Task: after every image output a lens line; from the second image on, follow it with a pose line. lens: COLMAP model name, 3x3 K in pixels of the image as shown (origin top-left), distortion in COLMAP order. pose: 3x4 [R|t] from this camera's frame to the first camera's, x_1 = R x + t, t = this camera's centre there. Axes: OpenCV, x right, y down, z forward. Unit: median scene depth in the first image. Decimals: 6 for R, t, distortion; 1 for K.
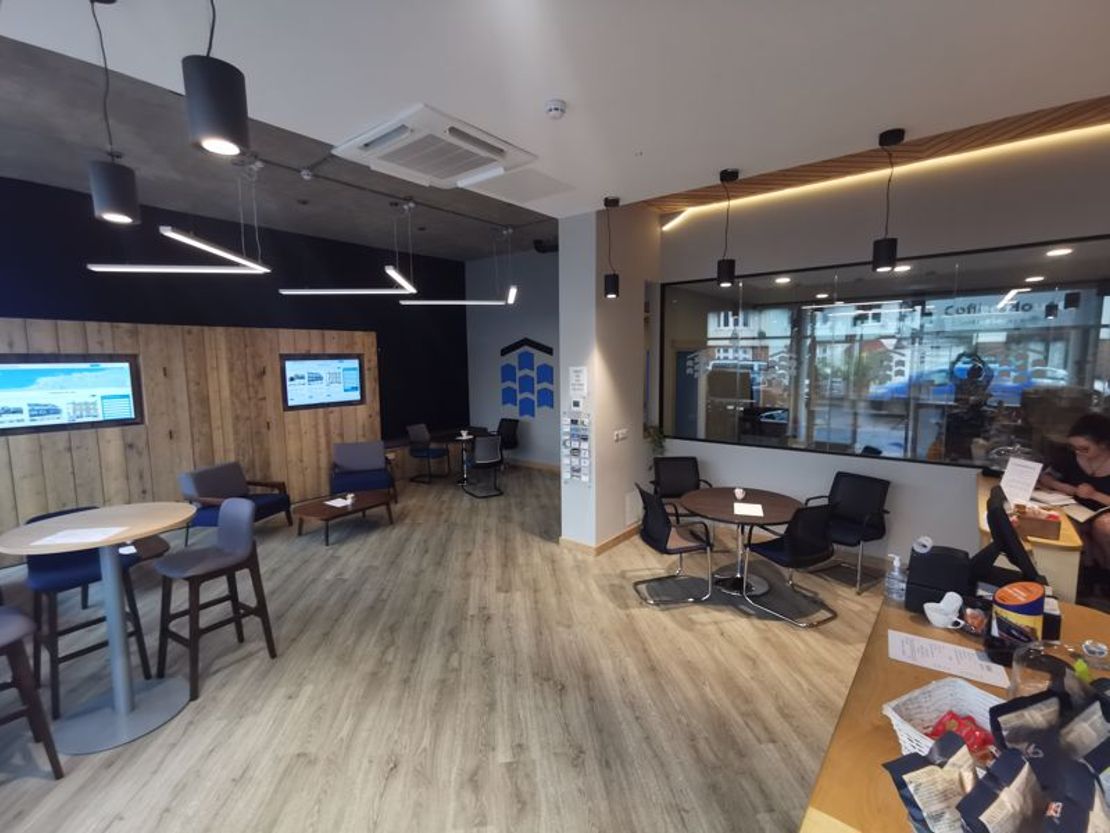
lens RADIAL K [[509.0, 0, 552.2], [0, 509.0, 414.3], [0, 0, 1]] dist [-0.009659, 0.010108]
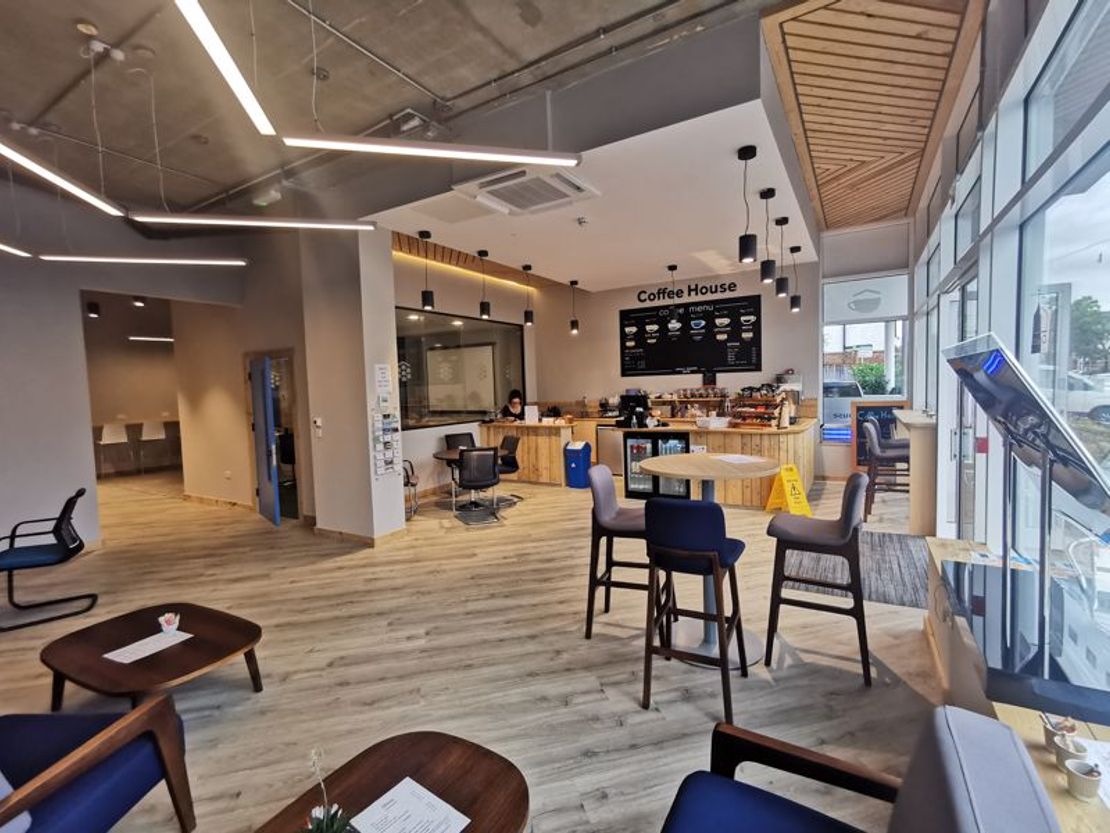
lens RADIAL K [[509.0, 0, 552.2], [0, 509.0, 414.3], [0, 0, 1]] dist [-0.009659, 0.010108]
pose [[-0.124834, -0.040483, 0.991351, -1.050541], [0.146054, 0.987532, 0.058719, -0.001150], [-0.981369, 0.152121, -0.117365, 0.789341]]
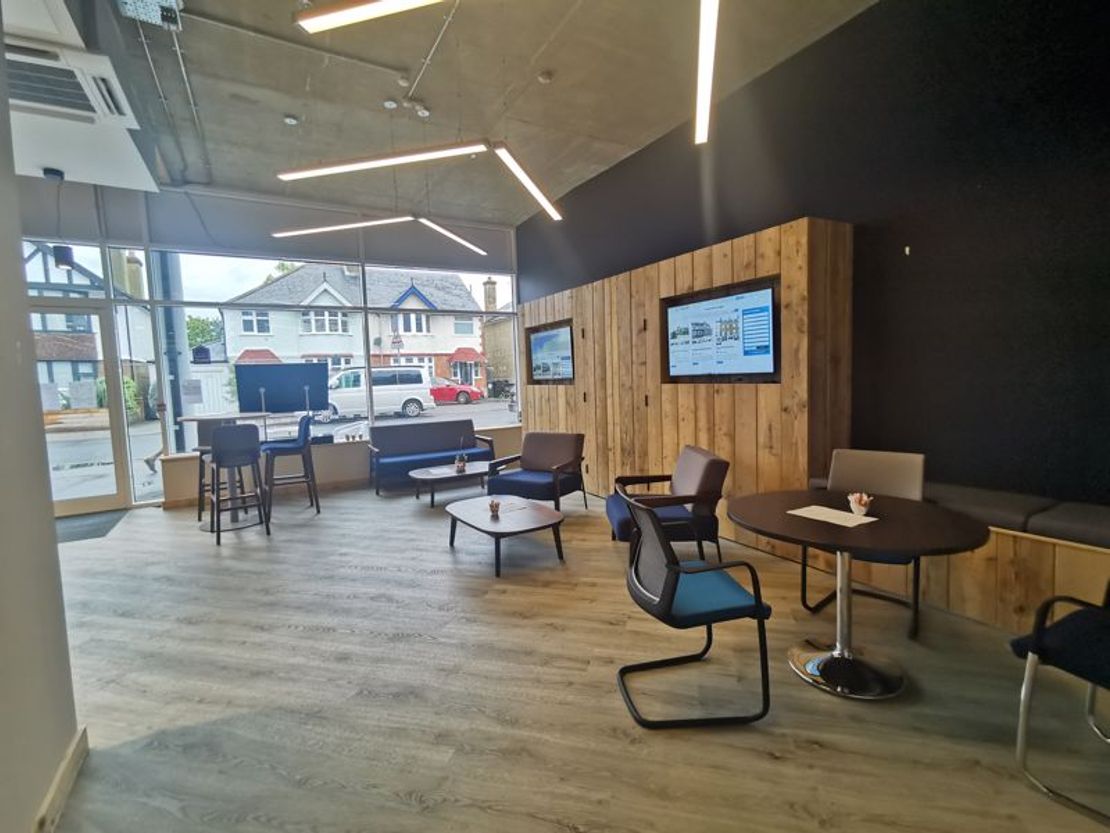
lens RADIAL K [[517.0, 0, 559.6], [0, 517.0, 416.1], [0, 0, 1]] dist [0.020055, 0.000586]
pose [[-0.363785, 0.096152, -0.926507, 0.237232], [-0.068157, 0.989244, 0.129424, -0.058140], [0.928986, 0.110230, -0.353319, 1.528562]]
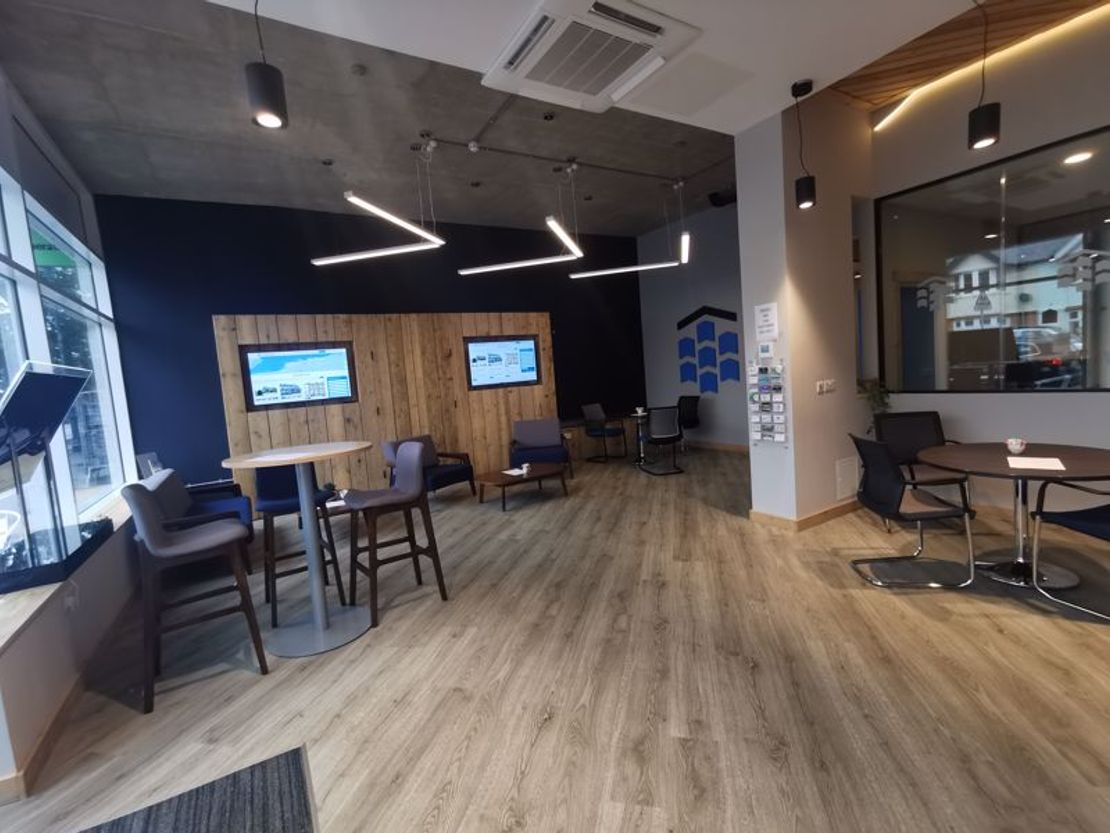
lens RADIAL K [[509.0, 0, 552.2], [0, 509.0, 414.3], [0, 0, 1]] dist [-0.009659, 0.010108]
pose [[0.936014, -0.034172, -0.350299, 0.008928], [0.029376, 0.999388, -0.018996, 0.093242], [0.350734, 0.007490, 0.936445, 0.089489]]
